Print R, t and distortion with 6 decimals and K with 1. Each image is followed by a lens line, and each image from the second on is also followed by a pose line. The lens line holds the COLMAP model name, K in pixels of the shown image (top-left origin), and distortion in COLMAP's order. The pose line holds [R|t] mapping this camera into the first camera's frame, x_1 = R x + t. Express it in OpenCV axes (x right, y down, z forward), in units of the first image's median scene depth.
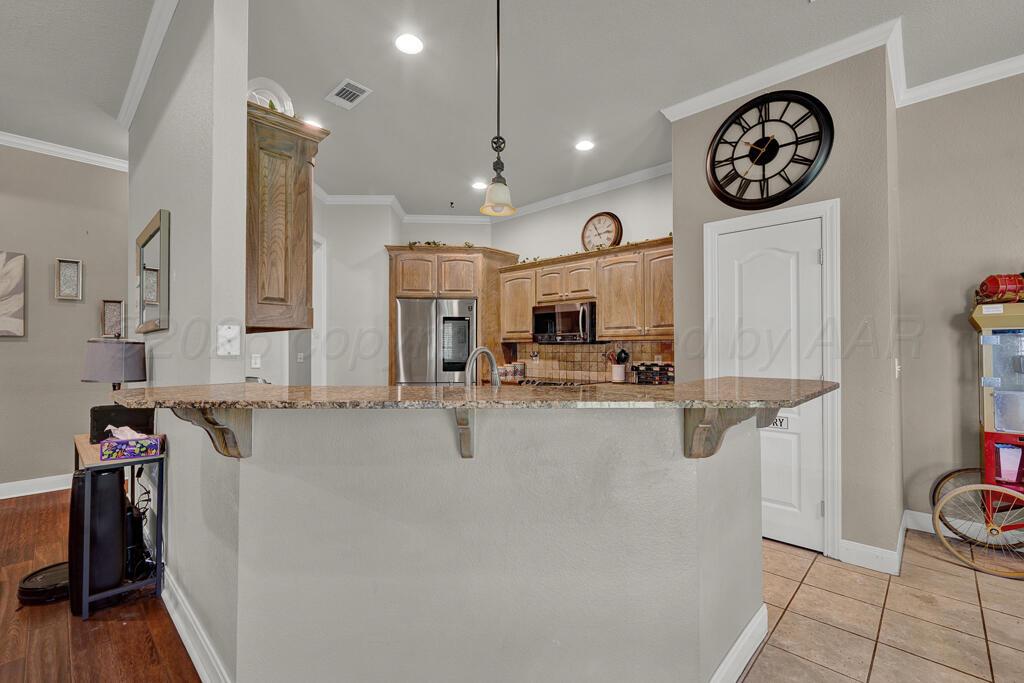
lens RADIAL K [[446.9, 0, 511.5], [0, 446.9, 345.5], [0, 0, 1]] dist [-0.000639, -0.000043]
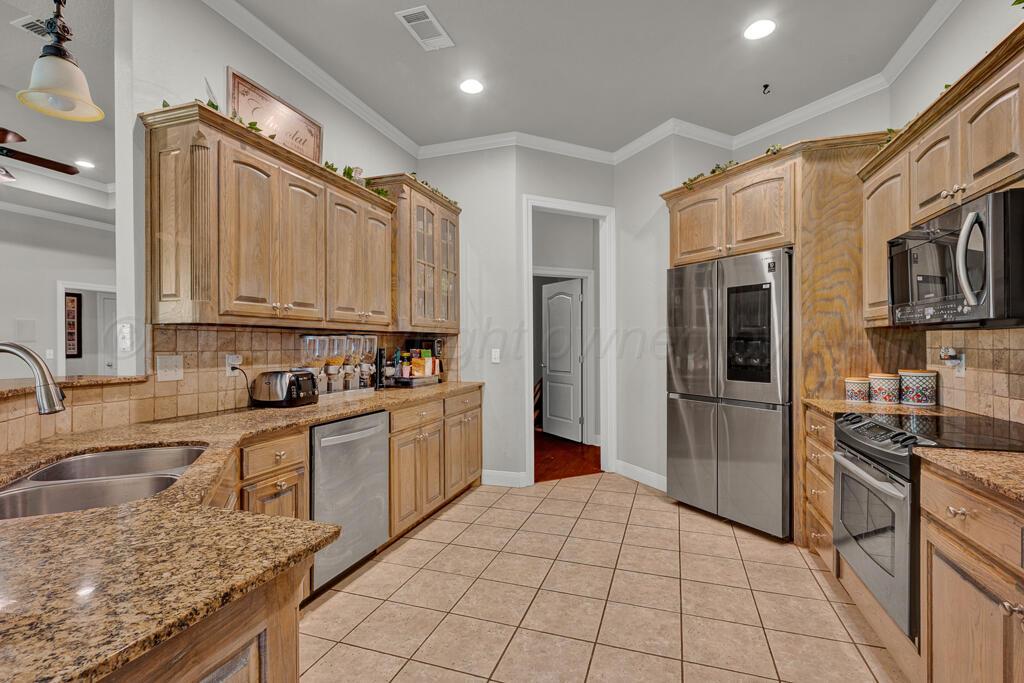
lens RADIAL K [[468.8, 0, 517.5], [0, 468.8, 347.4], [0, 0, 1]] dist [0.001093, -0.000156]
pose [[0.421402, 0.001627, -0.906873, 0.282624], [0.013455, 0.999877, 0.008046, 0.004997], [0.906774, -0.015592, 0.421328, 0.470532]]
